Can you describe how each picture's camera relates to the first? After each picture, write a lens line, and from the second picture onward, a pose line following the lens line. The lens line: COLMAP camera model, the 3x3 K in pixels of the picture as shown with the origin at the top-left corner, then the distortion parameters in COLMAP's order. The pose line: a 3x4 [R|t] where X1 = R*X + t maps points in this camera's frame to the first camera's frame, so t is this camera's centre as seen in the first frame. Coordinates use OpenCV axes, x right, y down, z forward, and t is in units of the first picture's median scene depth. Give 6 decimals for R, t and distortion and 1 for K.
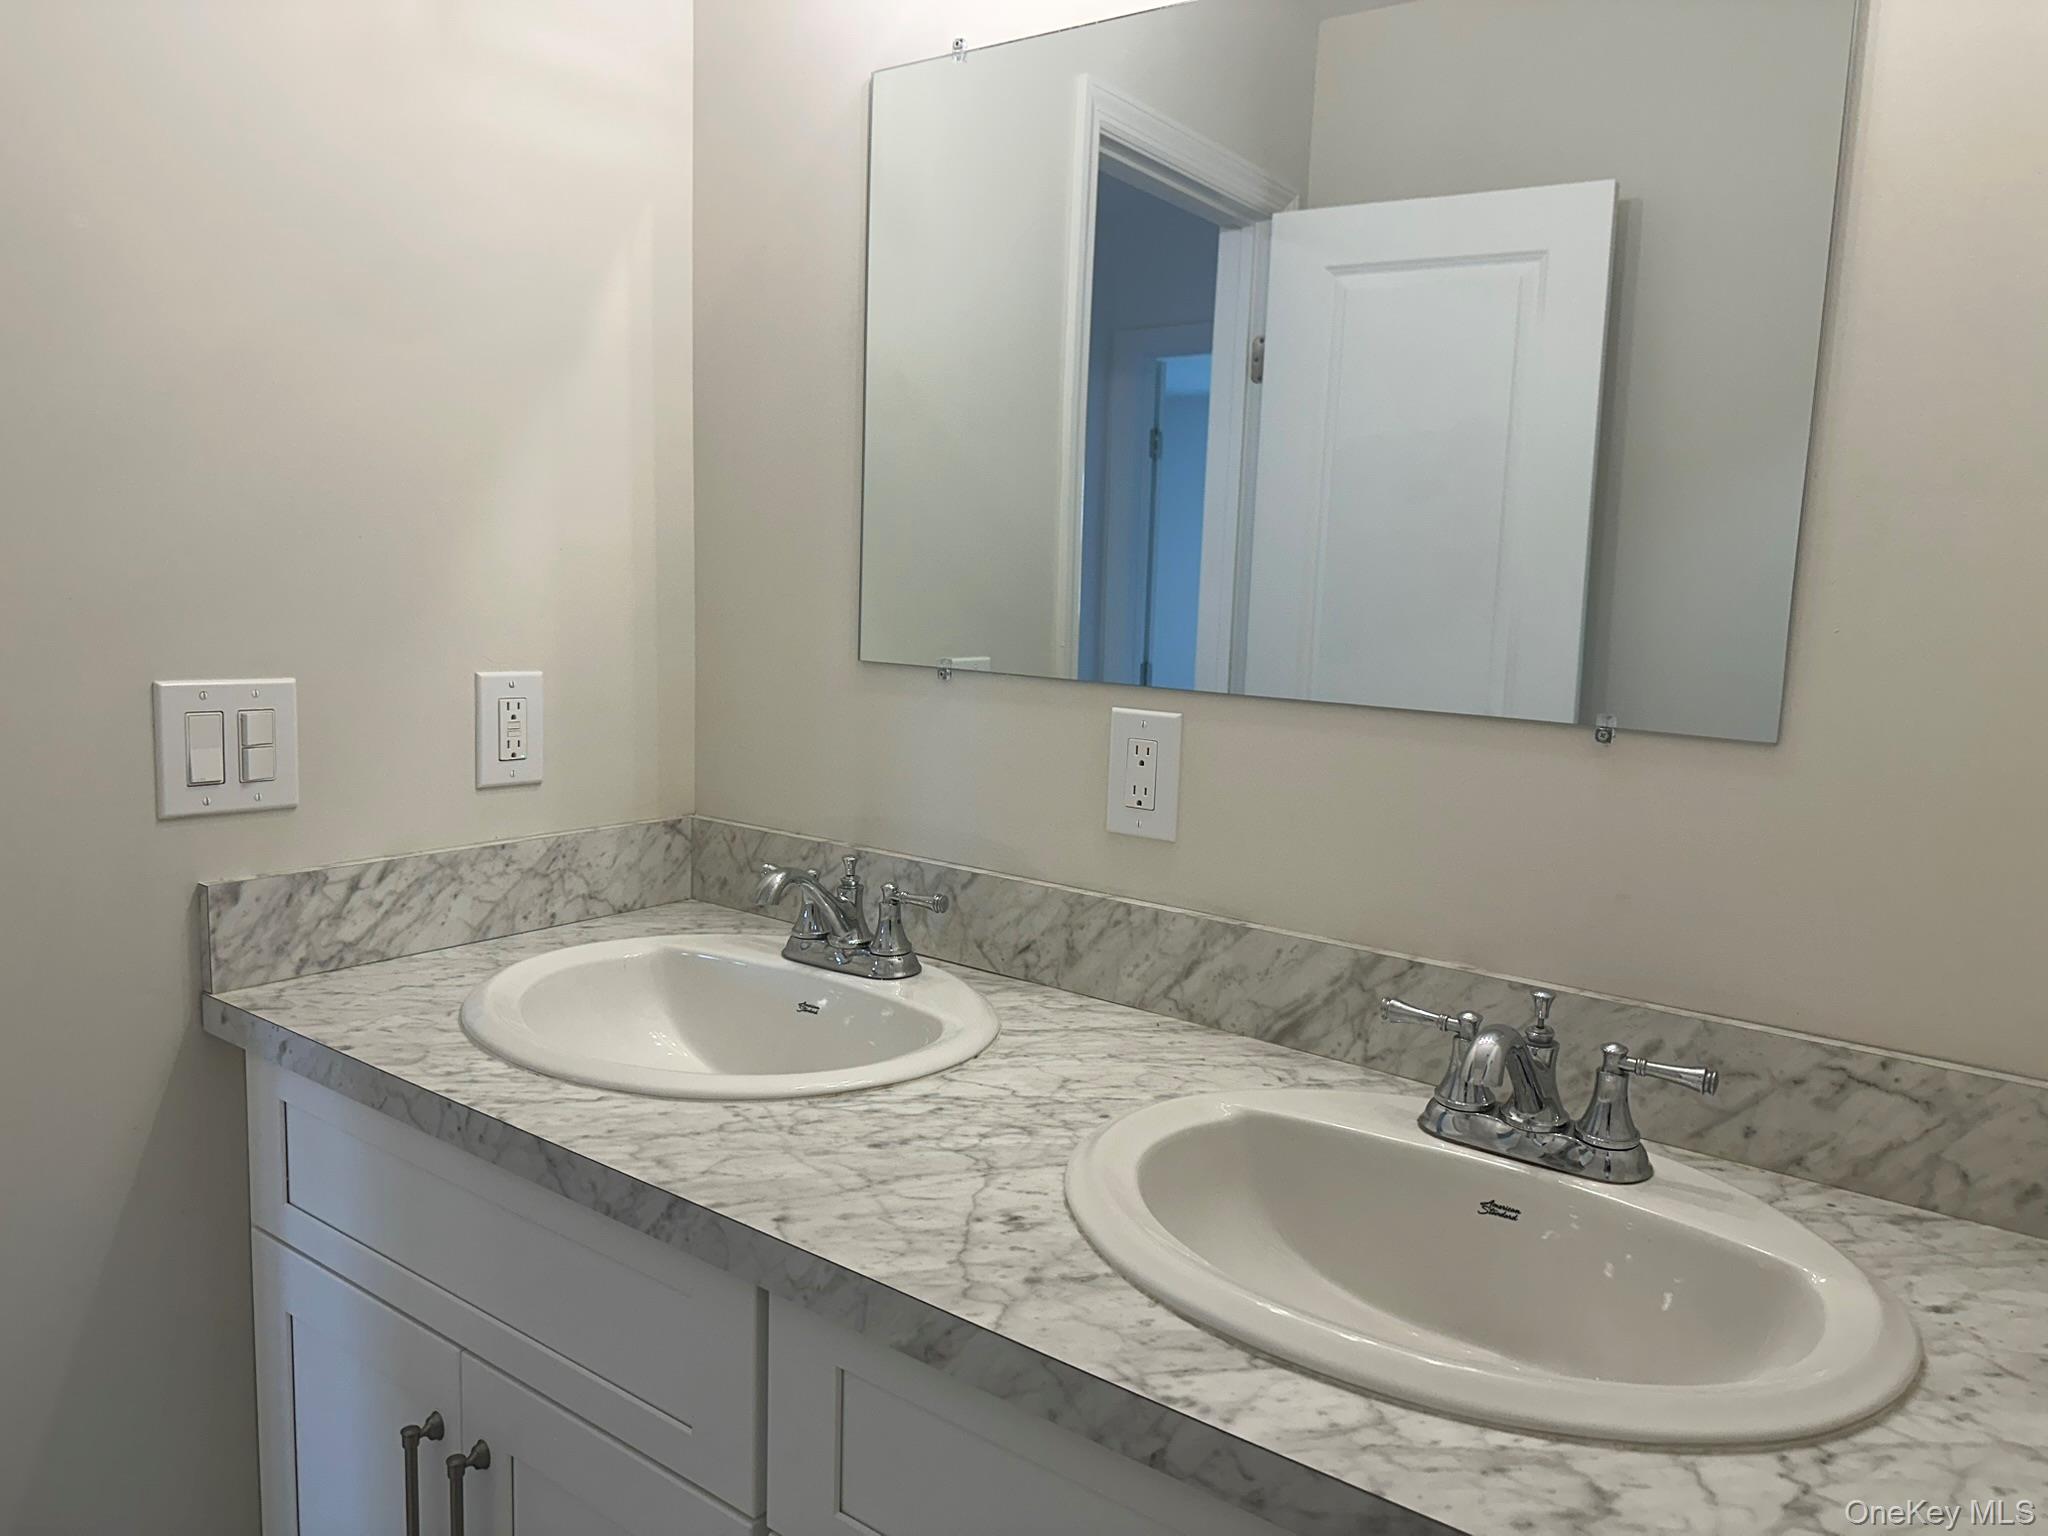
lens RADIAL K [[1434.6, 0, 1017.8], [0, 1434.6, 763.9], [0, 0, 1]] dist [0.046075, -0.057817]
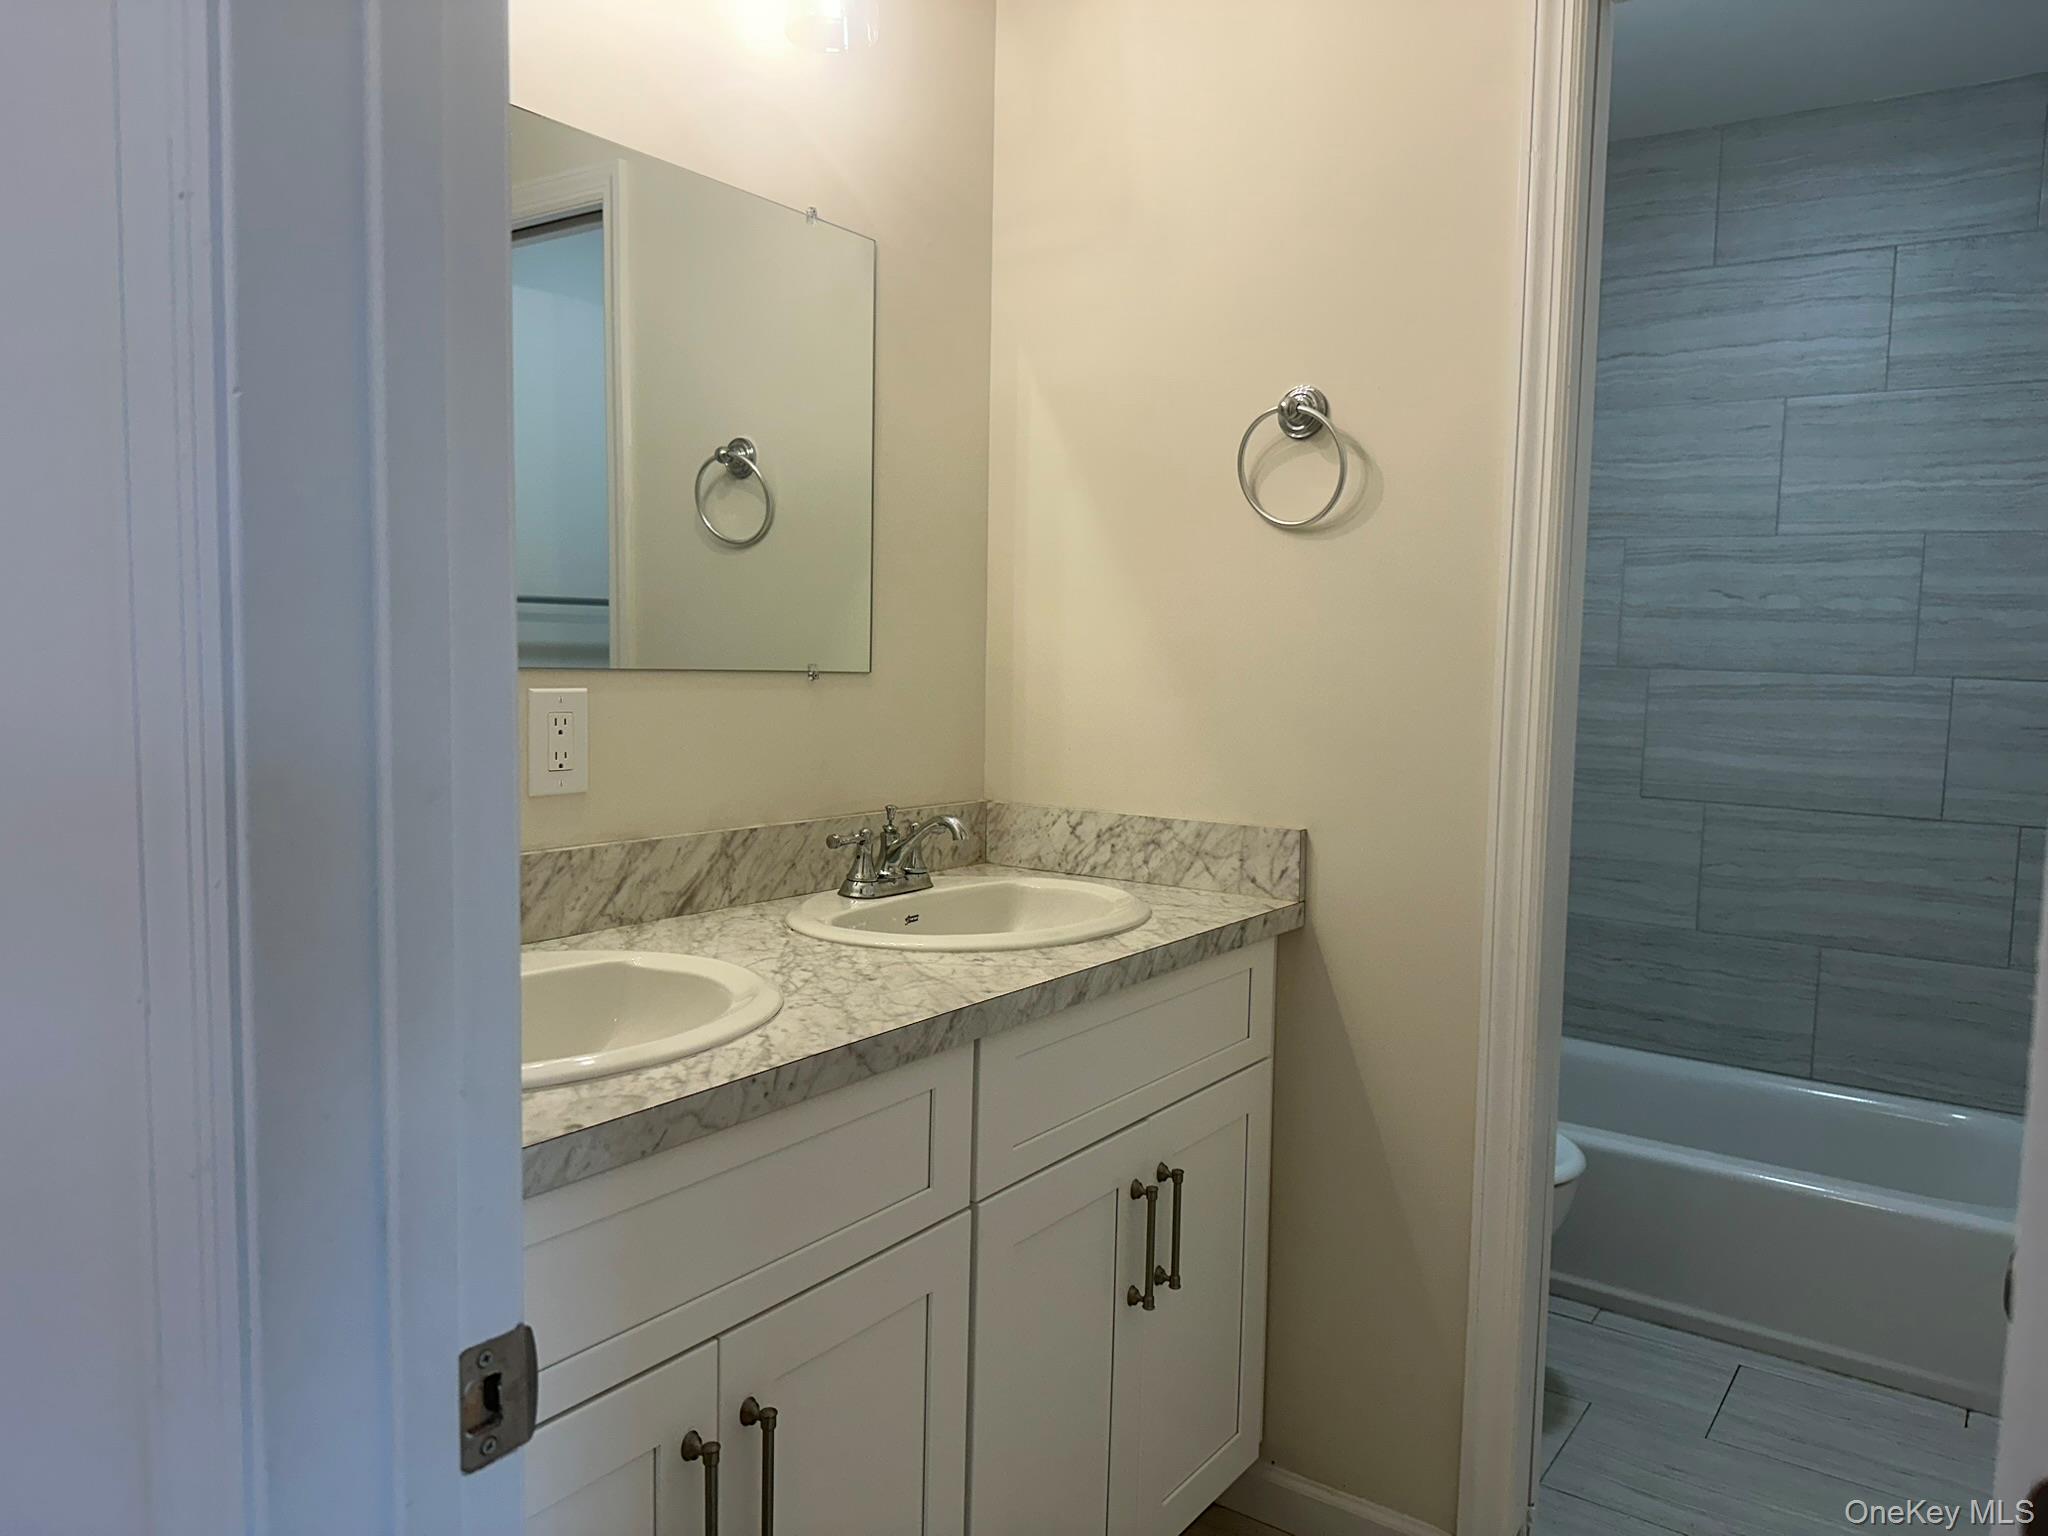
lens RADIAL K [[1434.6, 0, 1017.6], [0, 1434.6, 768.5], [0, 0, 1]] dist [0.046075, -0.057817]
pose [[-0.022399, -0.118573, 0.992693, -1.233635], [0.112614, 0.986323, 0.120353, -0.080081], [-0.993386, 0.114486, -0.008740, 0.693670]]
